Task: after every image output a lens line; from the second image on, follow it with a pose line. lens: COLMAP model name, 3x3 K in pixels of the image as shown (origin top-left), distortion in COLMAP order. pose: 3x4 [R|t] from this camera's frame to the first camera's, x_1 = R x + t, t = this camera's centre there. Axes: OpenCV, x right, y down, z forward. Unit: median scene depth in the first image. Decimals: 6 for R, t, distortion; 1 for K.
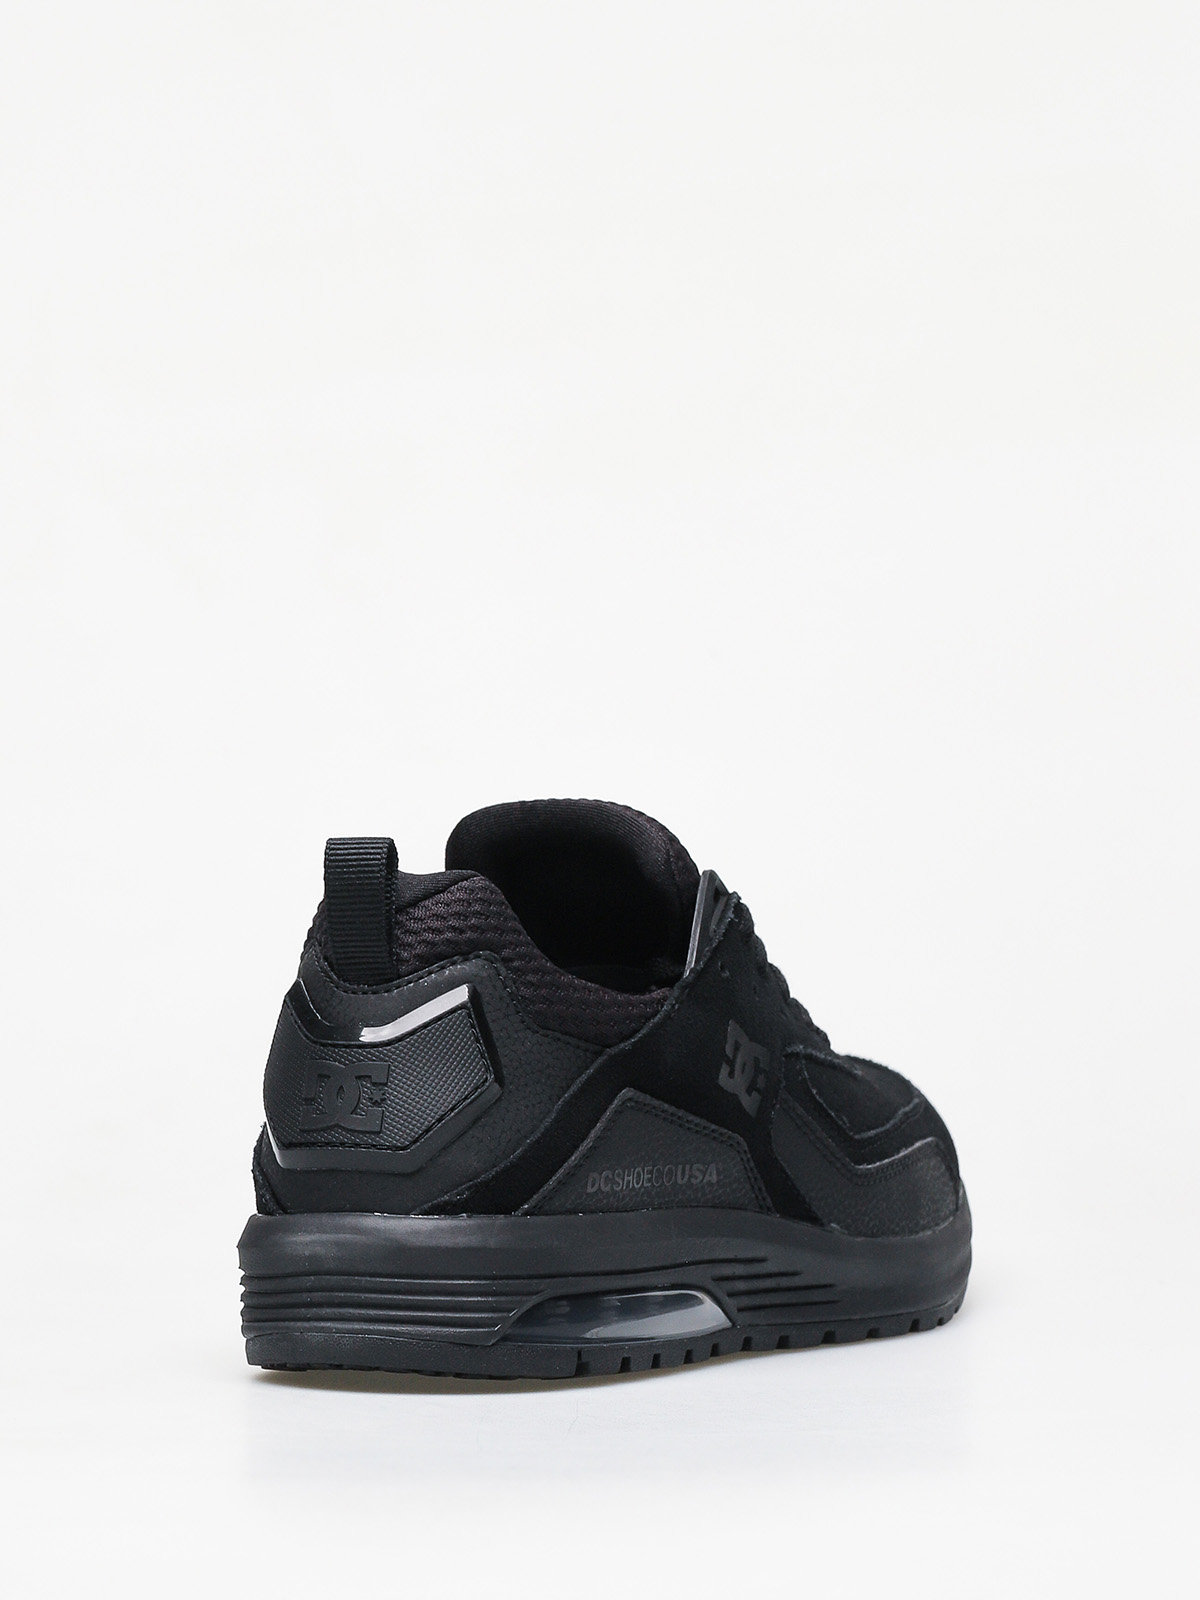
lens RADIAL K [[4511.2, 0, 599.8], [0, 4511.2, 799.4], [0, 0, 1]] dist [0.179306, 0.000000]
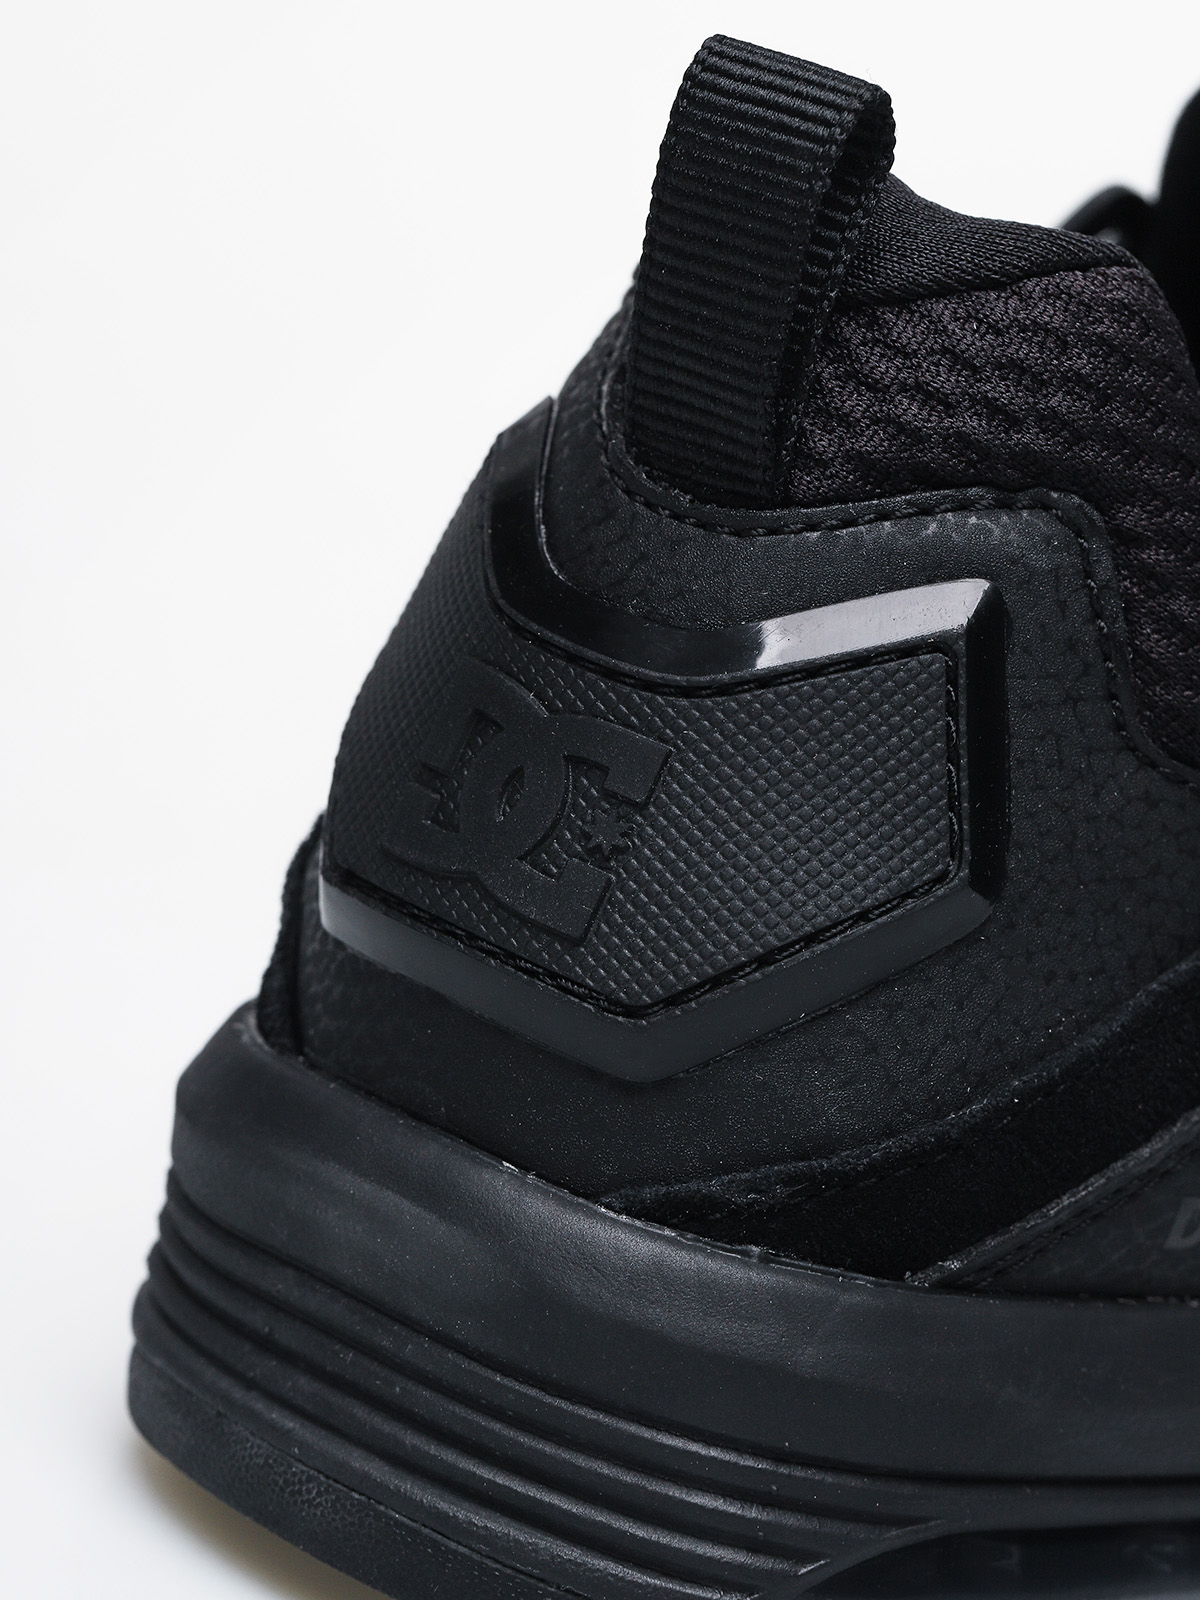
lens RADIAL K [[4511.2, 0, 600.7], [0, 4511.2, 800.4], [0, 0, 1]] dist [0.179306, 0.000000]
pose [[0.935386, 0.300712, -0.186081, 0.011350], [-0.262957, 0.943301, 0.202573, -0.003857], [0.236447, -0.140552, 0.961425, 0.672155]]
